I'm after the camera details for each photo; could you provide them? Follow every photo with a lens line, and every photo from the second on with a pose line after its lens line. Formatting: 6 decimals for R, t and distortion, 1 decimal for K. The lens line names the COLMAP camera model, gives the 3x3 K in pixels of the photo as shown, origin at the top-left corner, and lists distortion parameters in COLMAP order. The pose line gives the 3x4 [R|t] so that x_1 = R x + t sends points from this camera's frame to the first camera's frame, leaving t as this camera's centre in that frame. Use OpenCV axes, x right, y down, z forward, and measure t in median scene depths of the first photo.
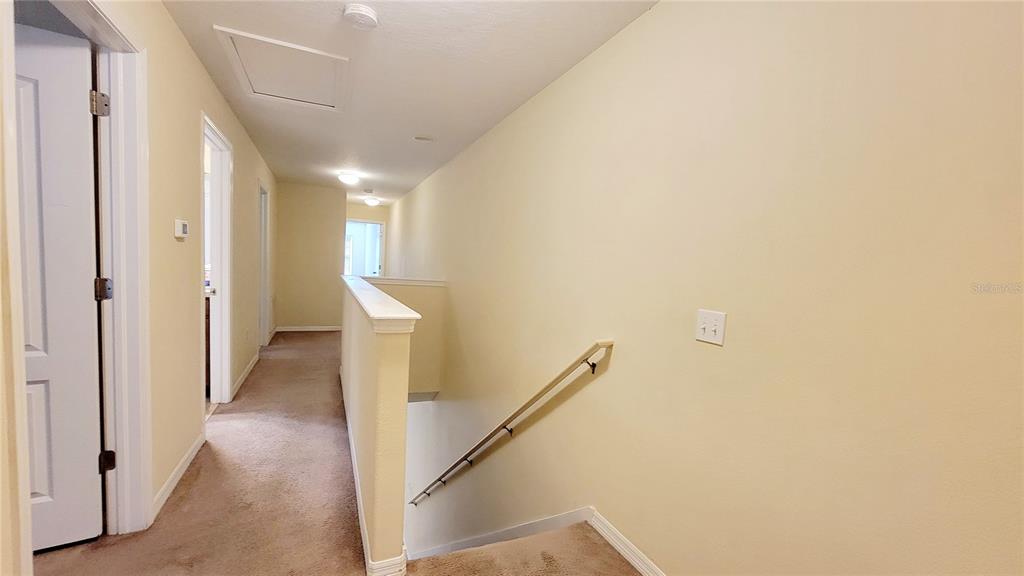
lens RADIAL K [[417.8, 0, 510.8], [0, 417.8, 289.4], [0, 0, 1]] dist [-0.006060, 0.002275]
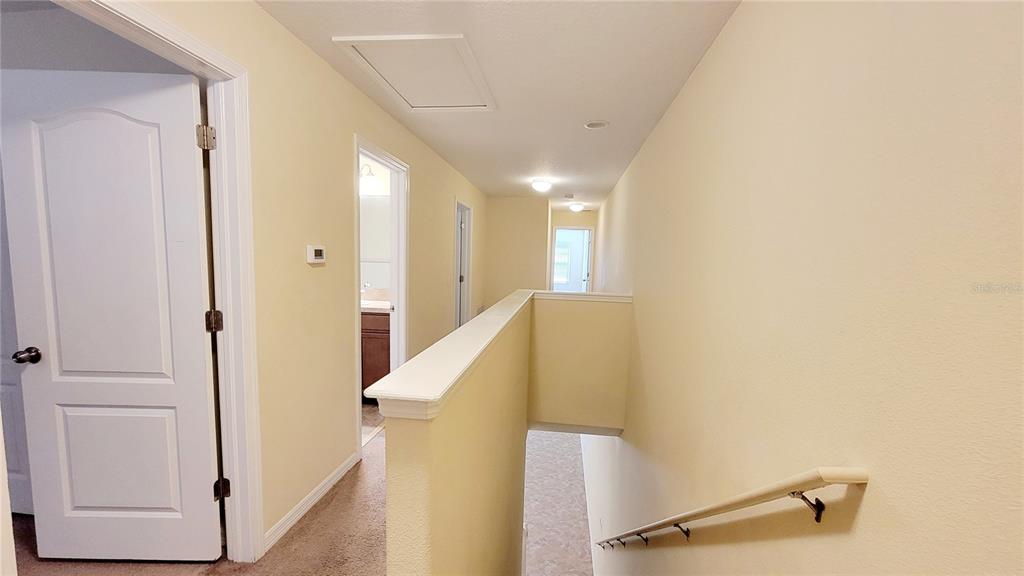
lens RADIAL K [[417.8, 0, 516.9], [0, 417.8, 296.5], [0, 0, 1]] dist [-0.006060, 0.002275]
pose [[0.863158, 0.011460, -0.504804, 0.100725], [-0.006128, 0.999907, 0.012221, -0.046996], [0.504897, -0.007455, 0.863147, 0.300603]]
